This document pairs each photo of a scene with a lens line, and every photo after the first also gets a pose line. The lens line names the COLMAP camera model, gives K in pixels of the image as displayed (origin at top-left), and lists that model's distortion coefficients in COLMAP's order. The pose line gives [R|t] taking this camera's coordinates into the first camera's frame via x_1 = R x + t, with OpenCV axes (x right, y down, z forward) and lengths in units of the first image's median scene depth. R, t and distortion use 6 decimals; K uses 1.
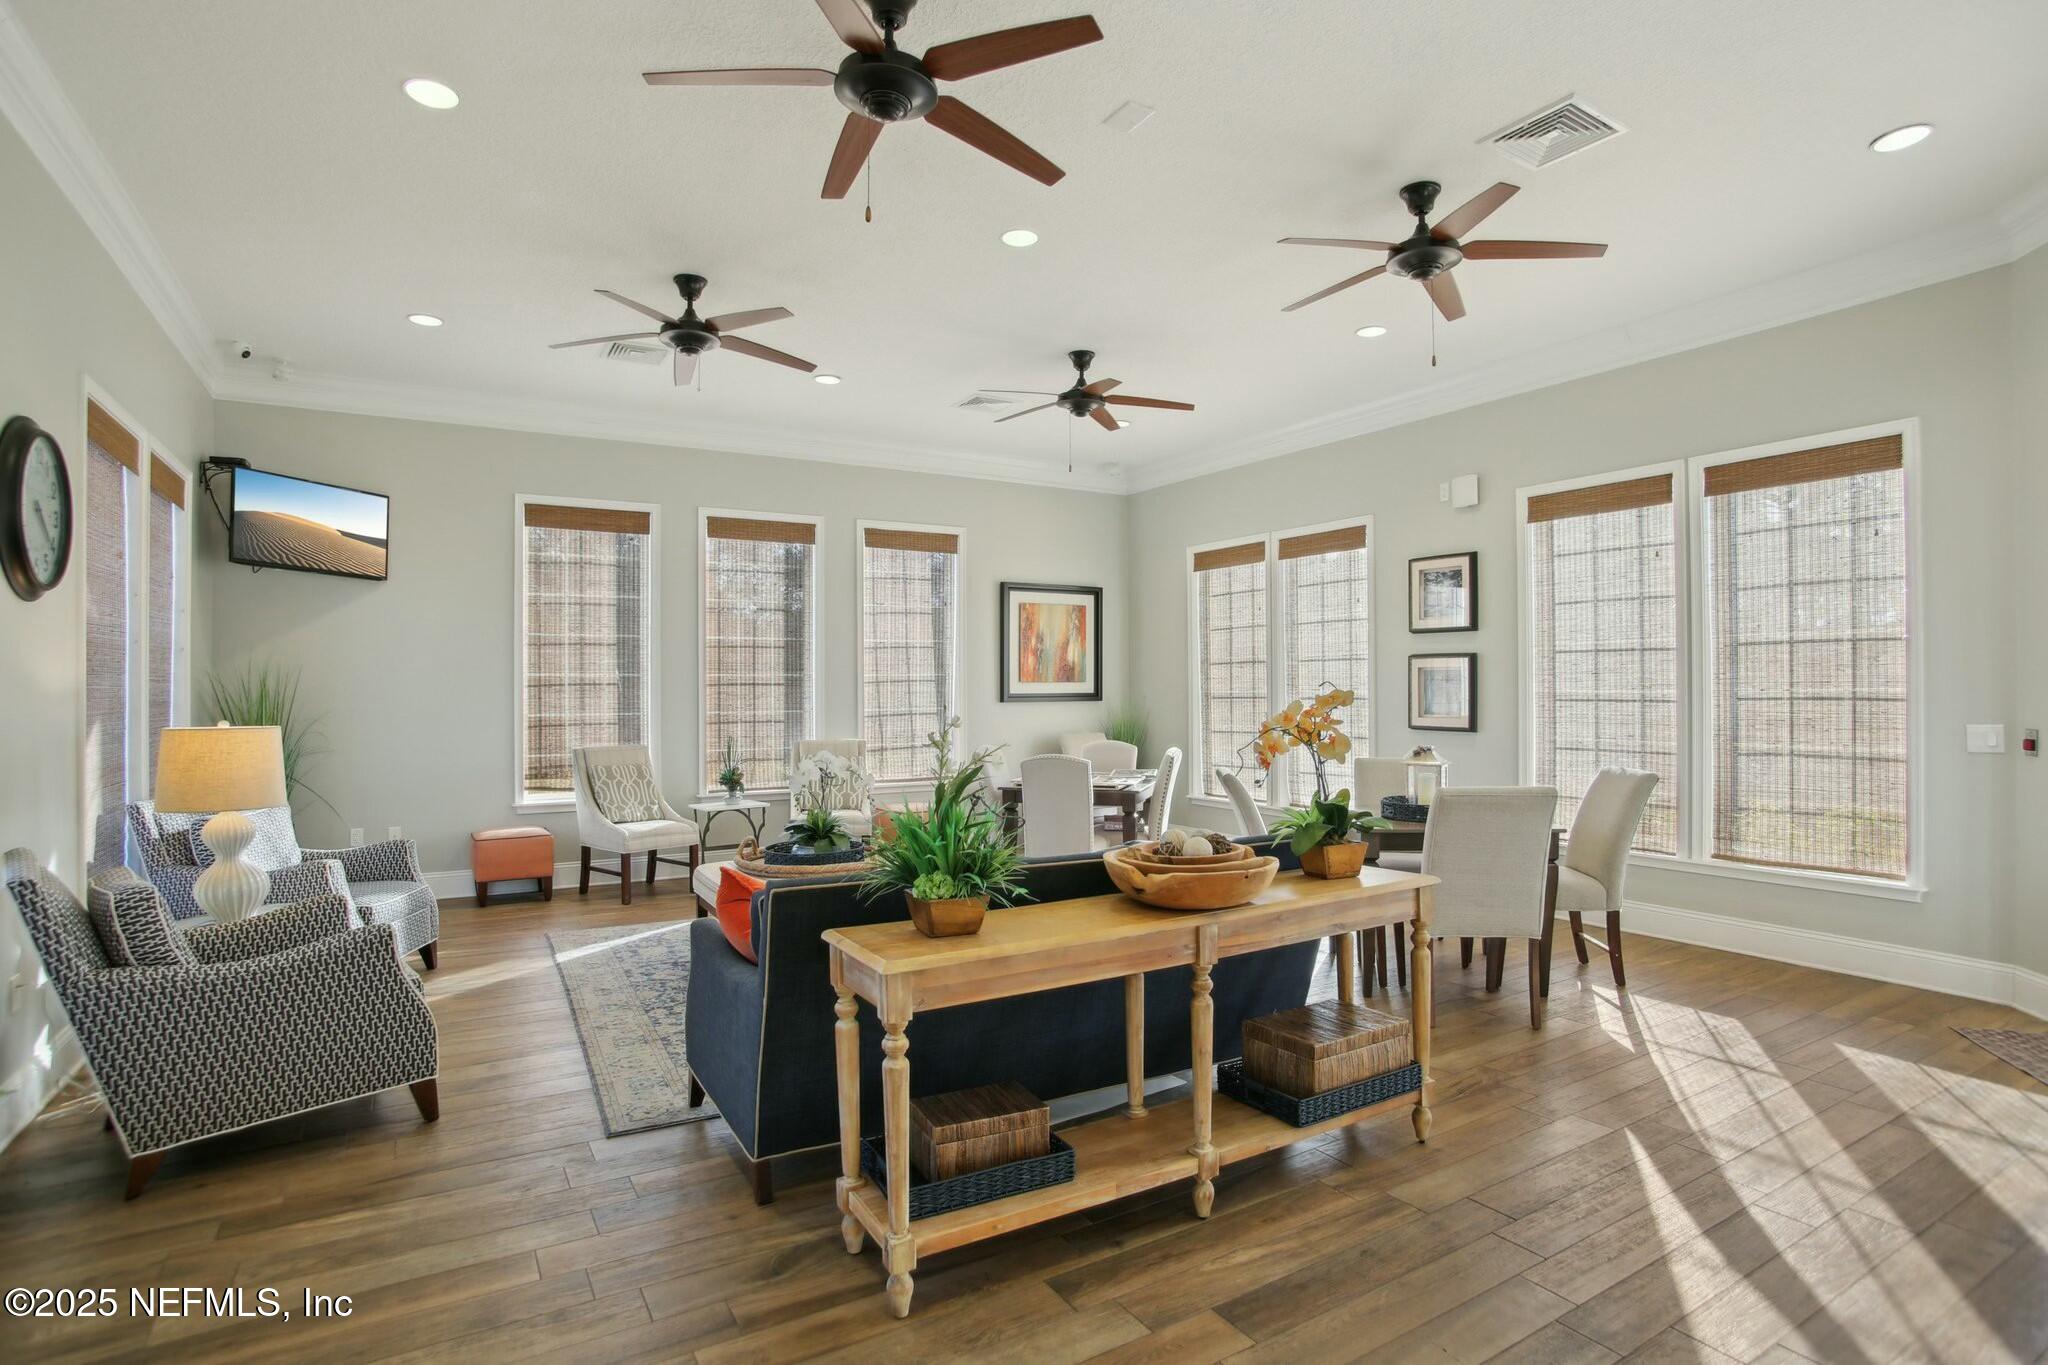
lens RADIAL K [[1018.2, 0, 979.3], [0, 1018.2, 685.3], [0, 0, 1]] dist [-0.075670, 0.047259]
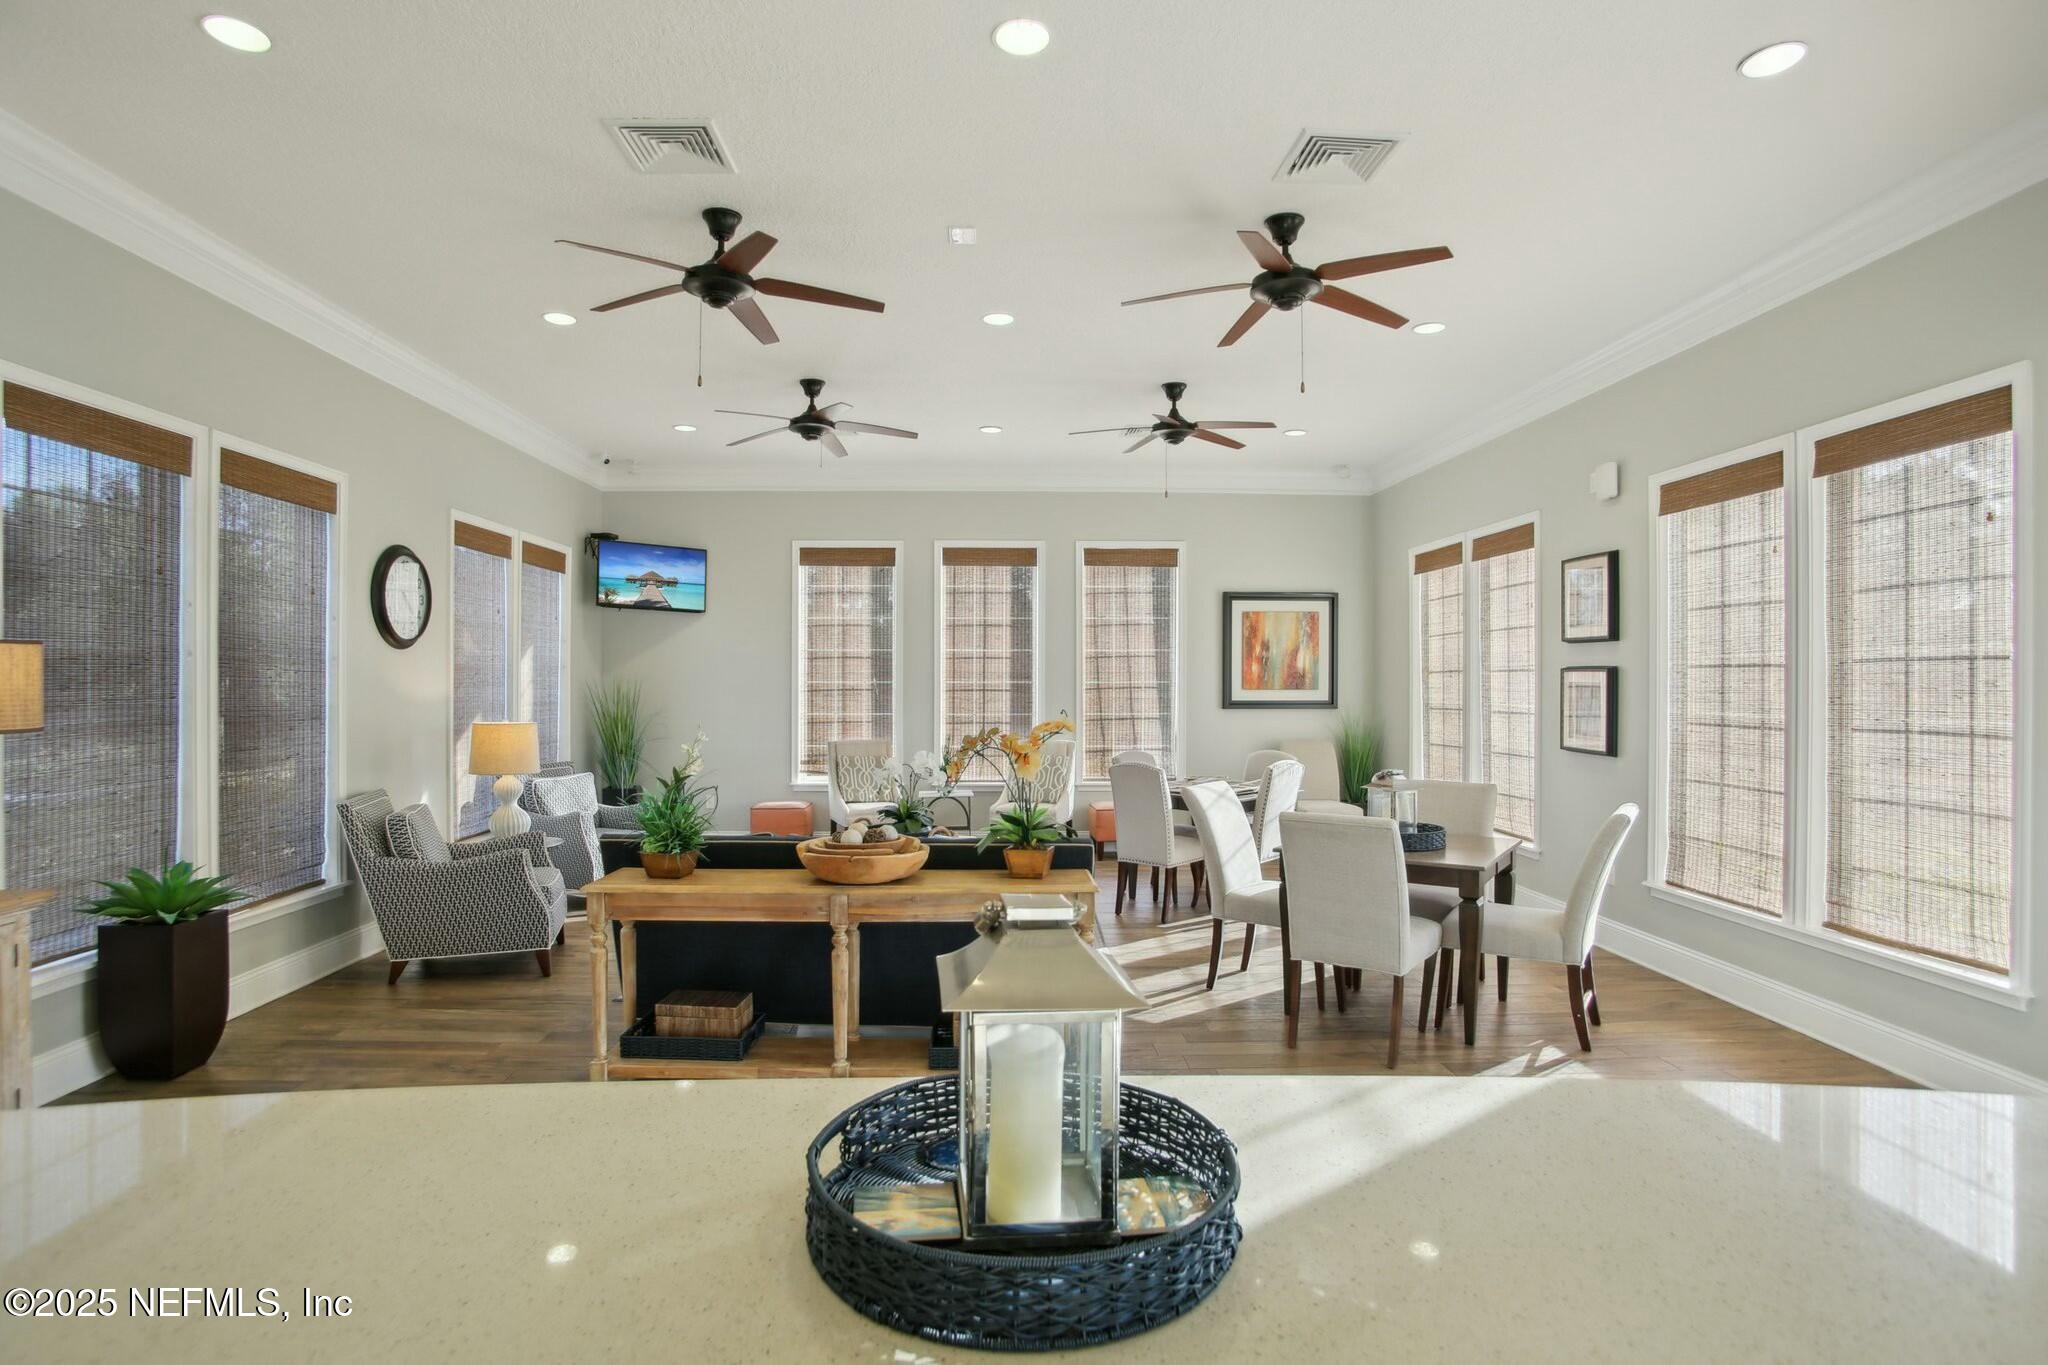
lens RADIAL K [[1018.2, 0, 979.3], [0, 1018.2, 685.3], [0, 0, 1]] dist [-0.075670, 0.047259]
pose [[0.876294, 0.007292, -0.481722, 0.431015], [-0.003934, 0.999960, 0.007981, -0.020697], [0.481761, -0.005099, 0.876288, -0.027198]]
